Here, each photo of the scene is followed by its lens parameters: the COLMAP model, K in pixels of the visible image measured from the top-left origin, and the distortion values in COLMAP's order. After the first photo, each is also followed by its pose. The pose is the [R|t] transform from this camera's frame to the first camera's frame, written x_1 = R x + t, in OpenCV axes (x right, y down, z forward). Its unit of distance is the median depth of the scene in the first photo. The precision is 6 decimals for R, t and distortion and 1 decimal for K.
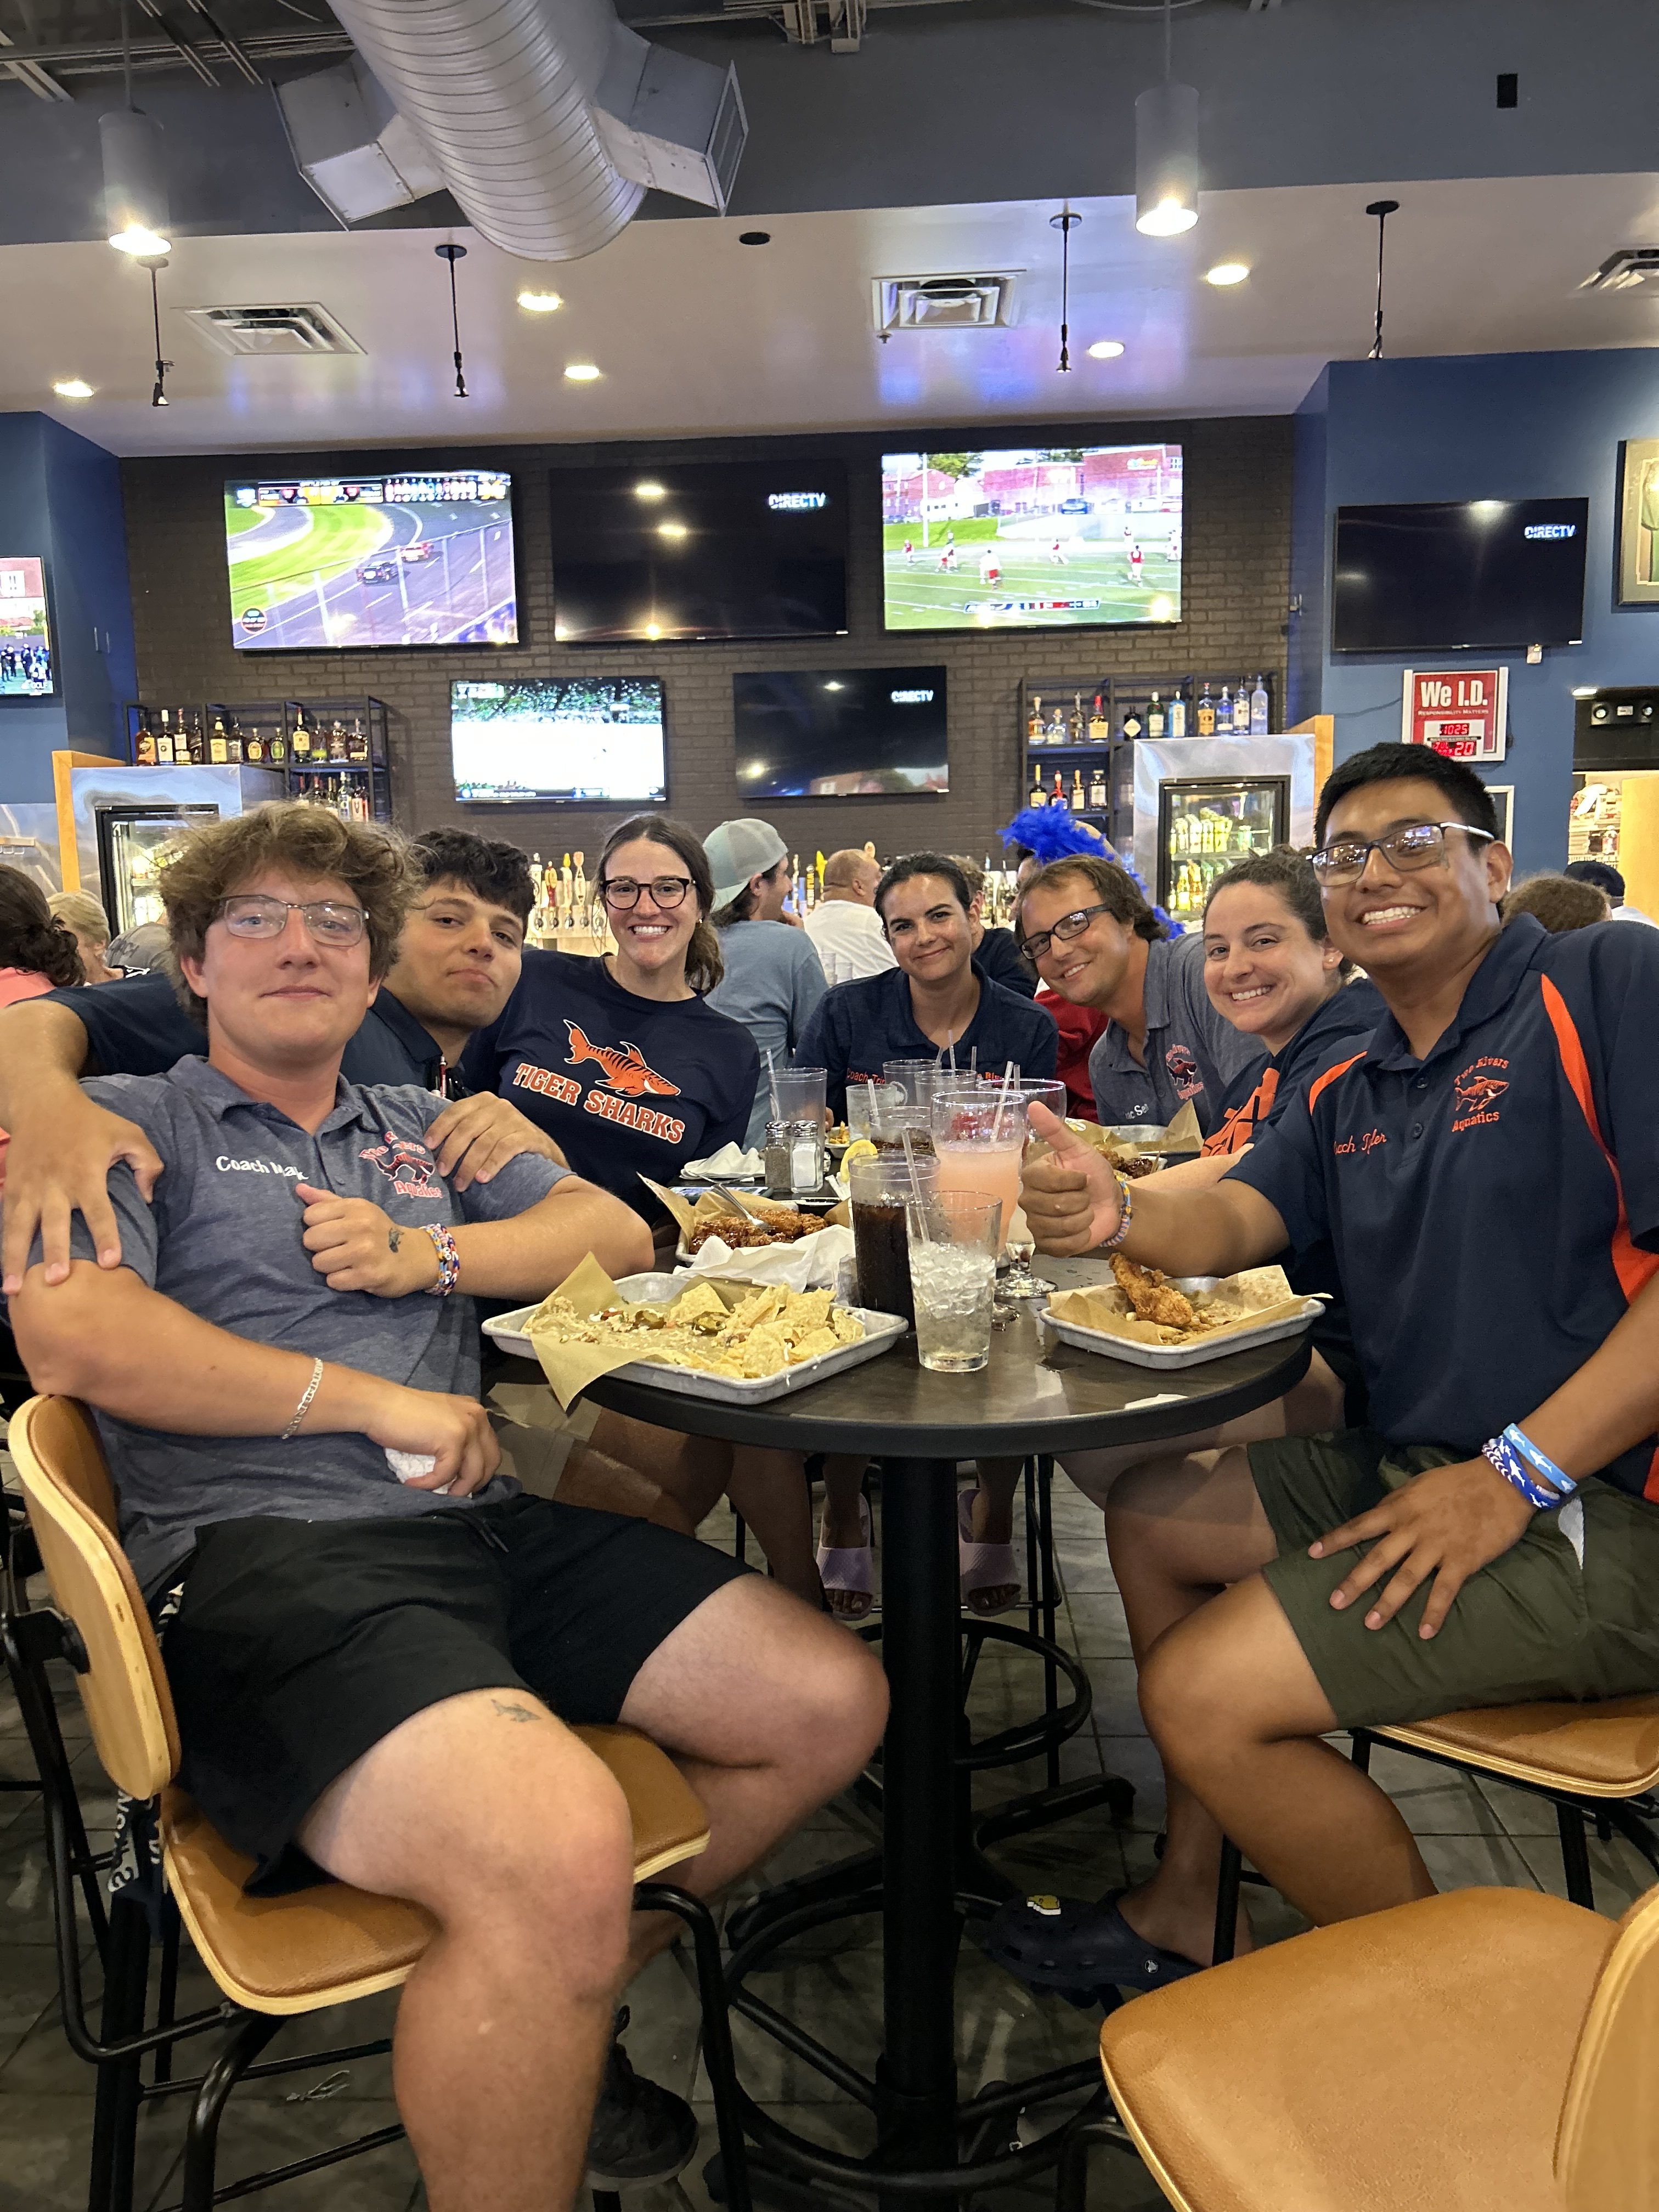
lens RADIAL K [[1656.5, 0, 829.5], [0, 1656.5, 1106.0], [0, 0, 1]] dist [0.061349, -0.061162]
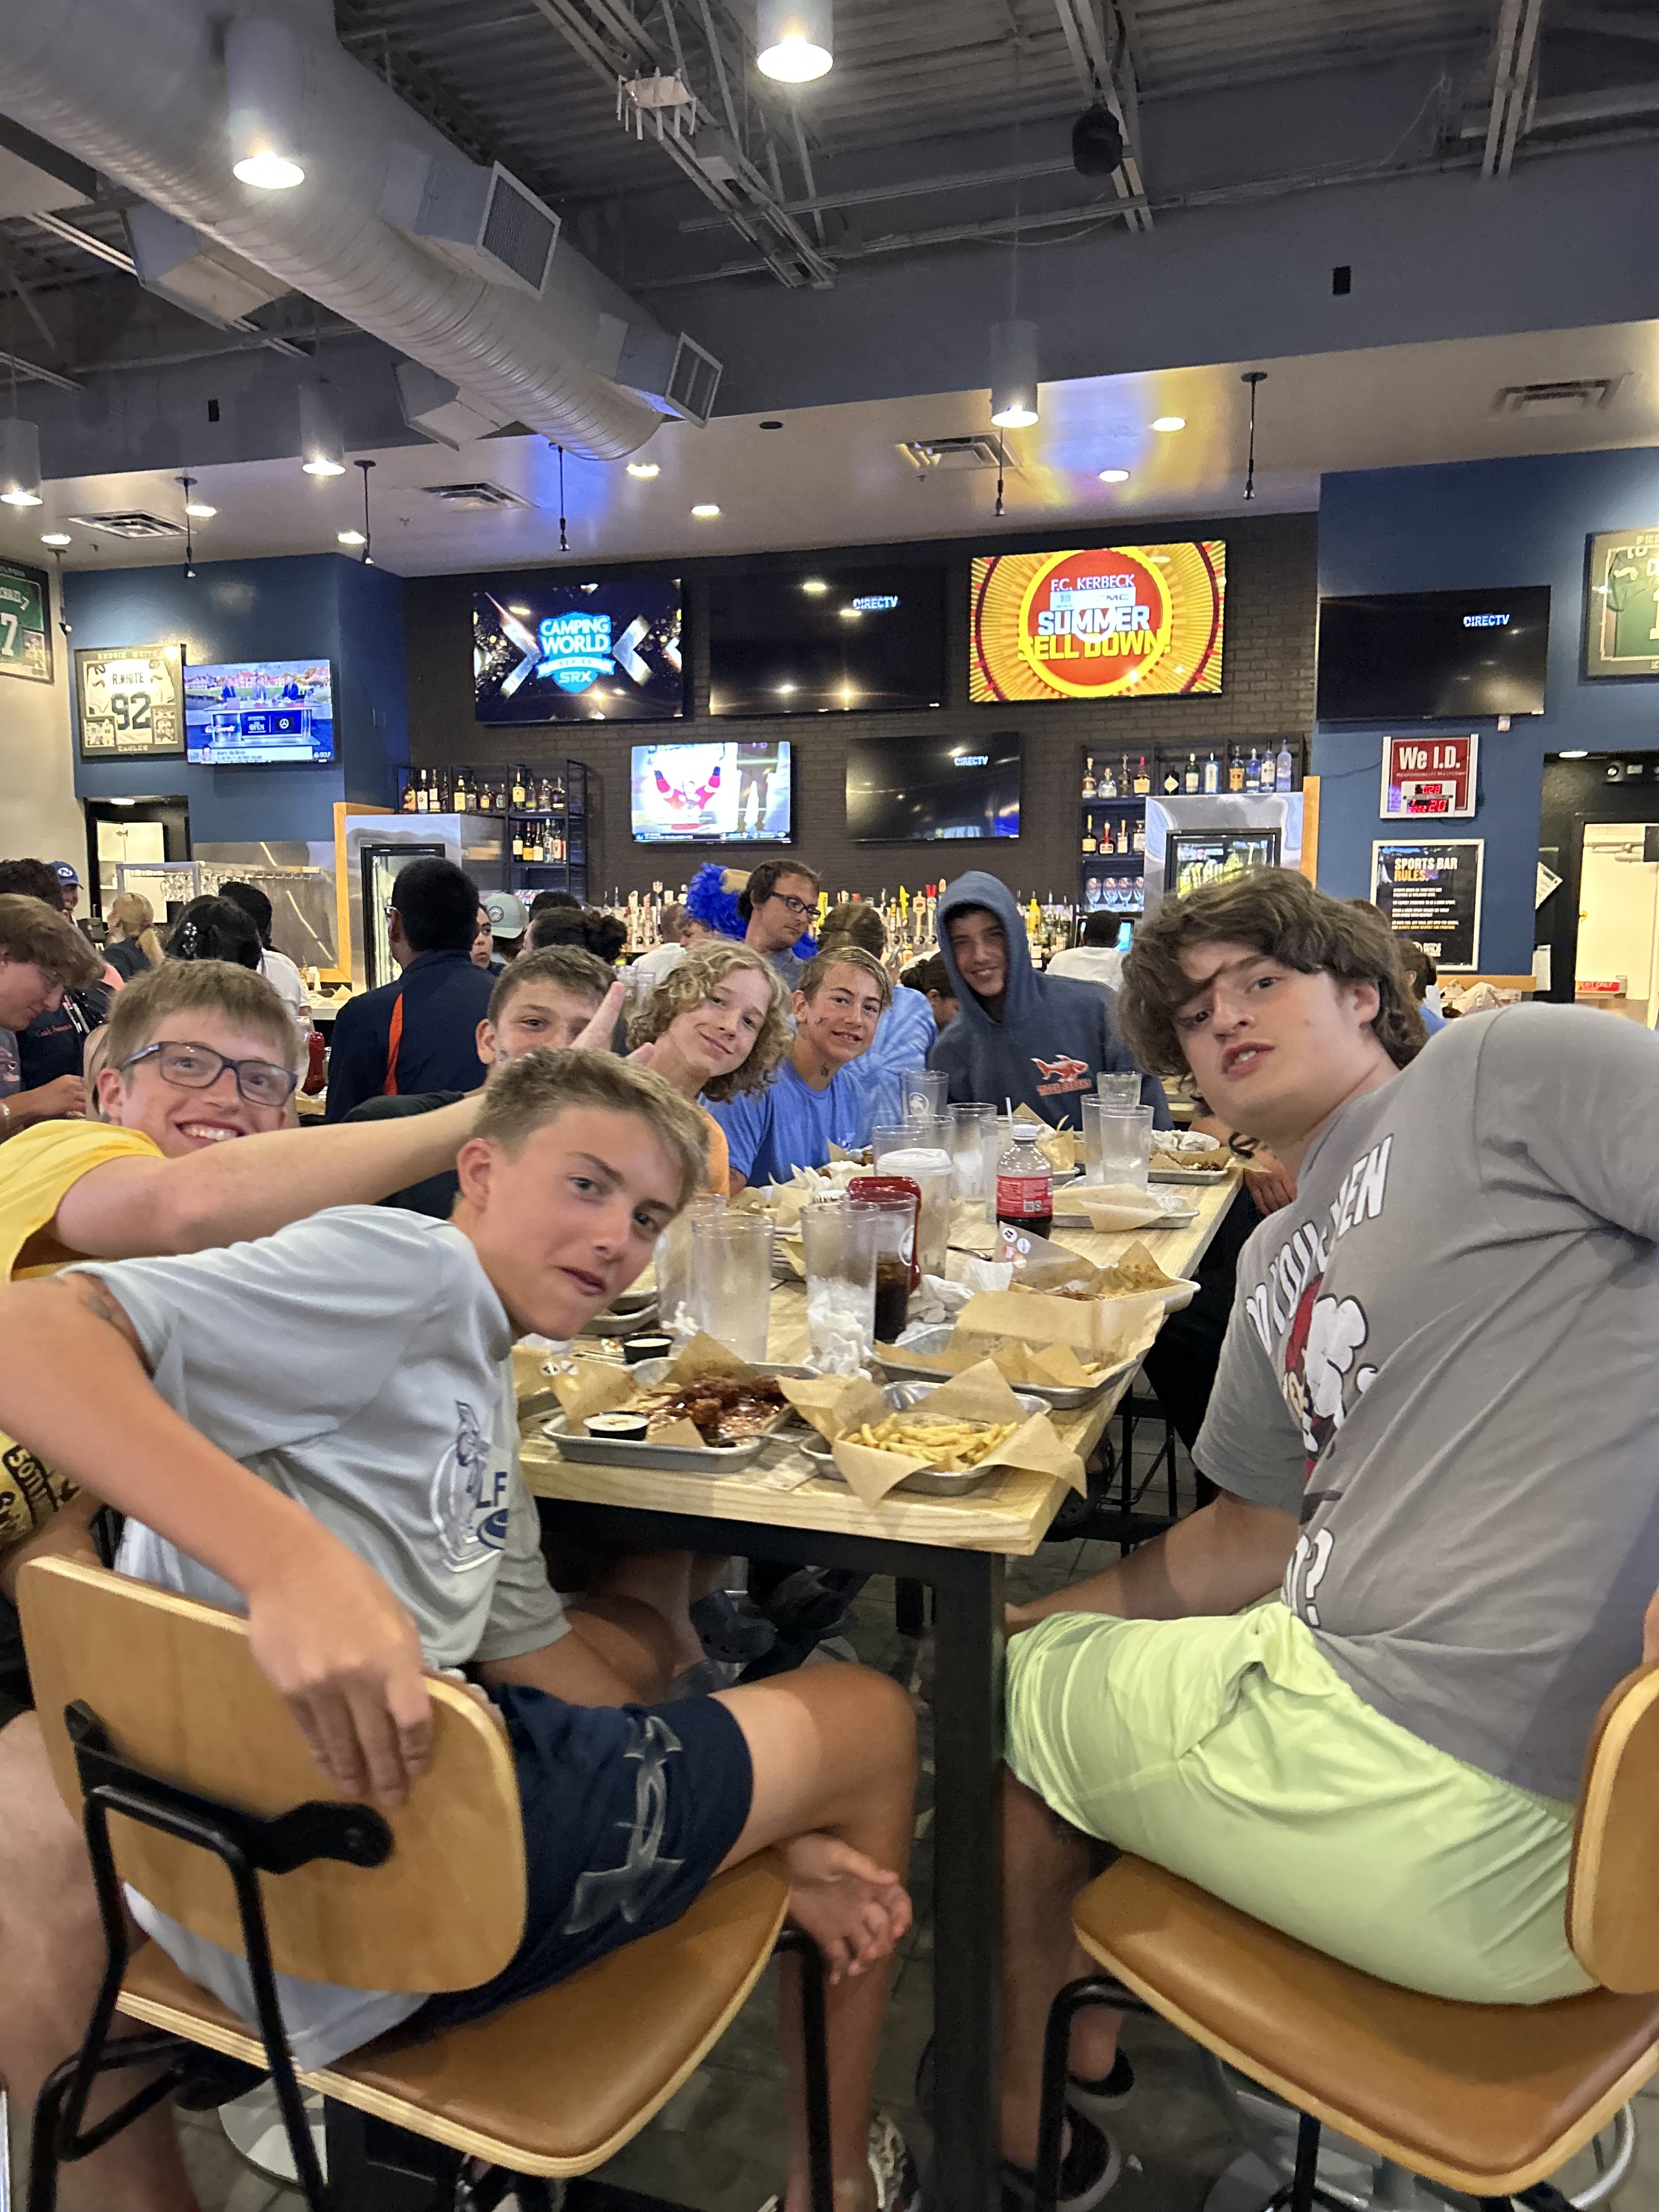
lens RADIAL K [[1656.5, 0, 829.5], [0, 1656.5, 1106.0], [0, 0, 1]] dist [0.061349, -0.061162]
pose [[0.966610, 0.049475, -0.251429, 0.254726], [-0.052287, 0.998622, -0.004513, 0.014373], [0.250859, 0.017509, 0.967865, -0.178647]]
